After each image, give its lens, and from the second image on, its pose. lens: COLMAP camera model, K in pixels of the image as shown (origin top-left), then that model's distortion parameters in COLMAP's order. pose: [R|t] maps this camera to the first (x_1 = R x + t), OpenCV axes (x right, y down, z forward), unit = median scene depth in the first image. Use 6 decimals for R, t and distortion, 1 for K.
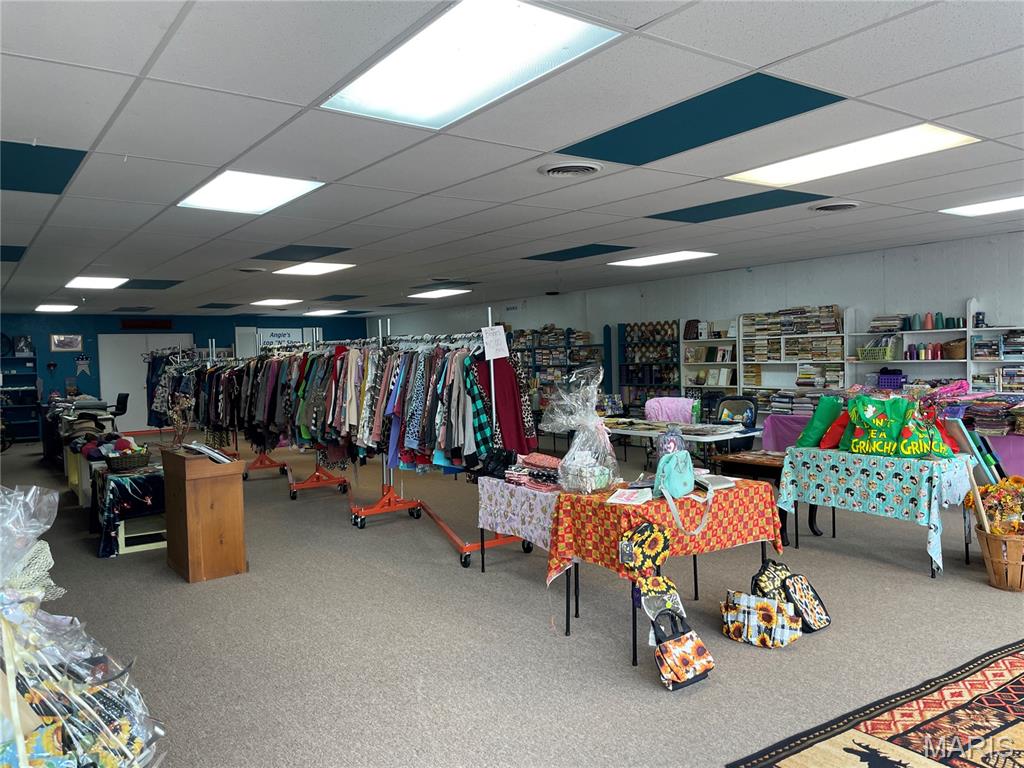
lens RADIAL K [[796.9, 0, 513.7], [0, 796.9, 383.5], [0, 0, 1]] dist [0.057855, -0.033244]
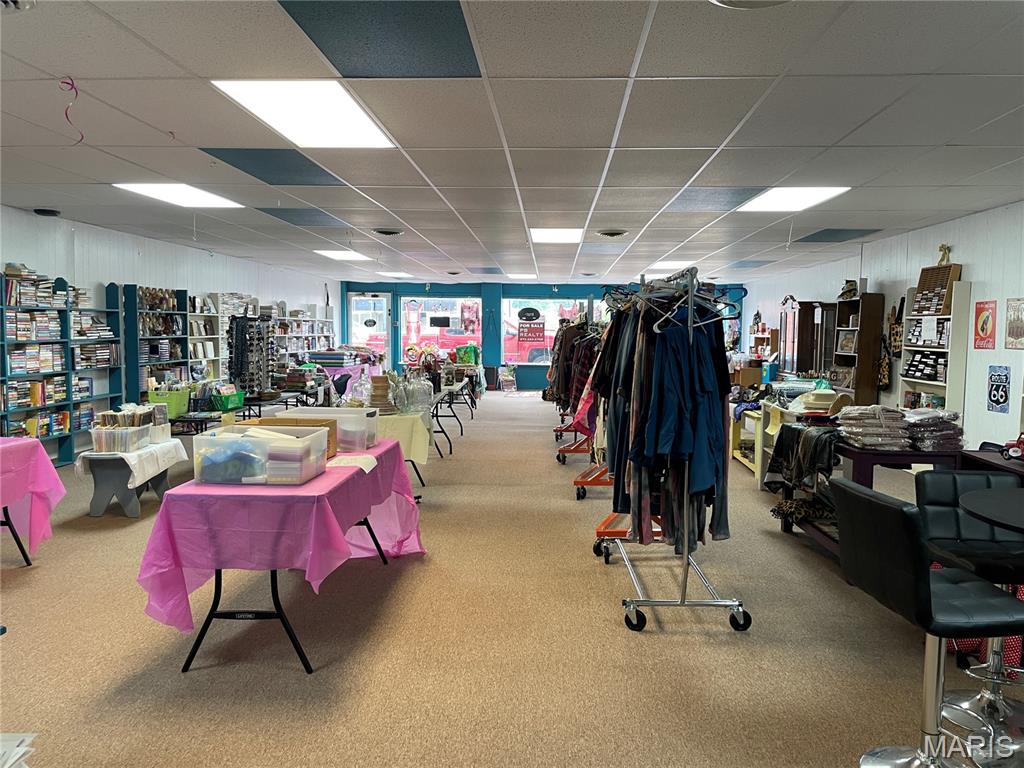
lens RADIAL K [[796.9, 0, 512.9], [0, 796.9, 379.2], [0, 0, 1]] dist [0.057855, -0.033244]
pose [[-0.790205, -0.023932, 0.612375, -0.556696], [0.027258, 0.996876, 0.074132, -0.029493], [-0.612236, 0.075272, -0.787084, 1.254005]]
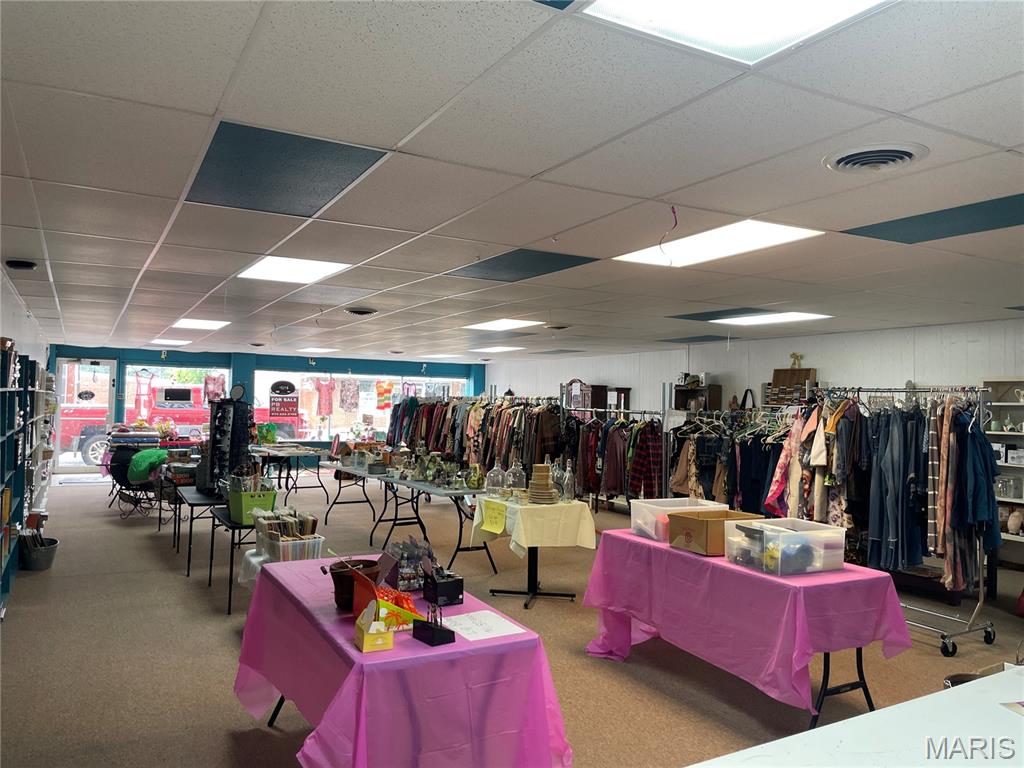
lens RADIAL K [[796.9, 0, 532.8], [0, 796.9, 383.1], [0, 0, 1]] dist [0.057855, -0.033244]
pose [[-0.996074, 0.005128, 0.088380, -0.263731], [0.005658, 0.999968, 0.005741, -0.050319], [-0.088347, 0.006218, -0.996070, 1.404495]]
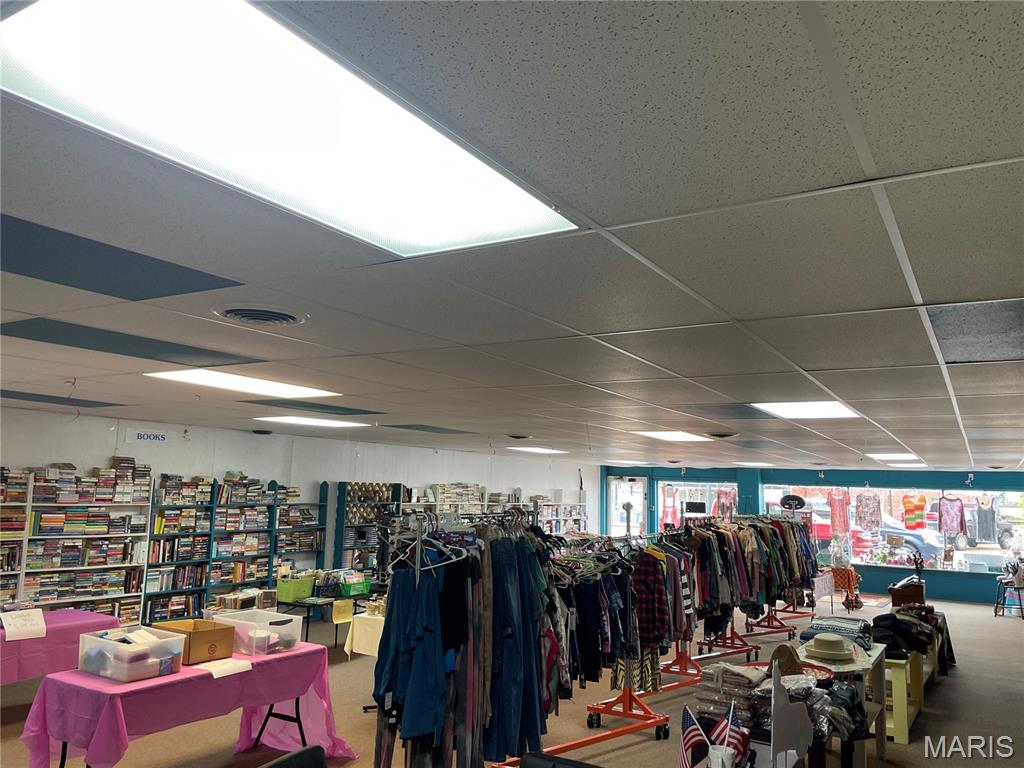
lens RADIAL K [[796.9, 0, 509.7], [0, 796.9, 377.6], [0, 0, 1]] dist [0.057855, -0.033244]
pose [[-0.415457, 0.136903, 0.899251, -0.723584], [0.010245, 0.989250, -0.145872, -0.051637], [-0.909555, -0.051390, -0.412393, 1.100167]]
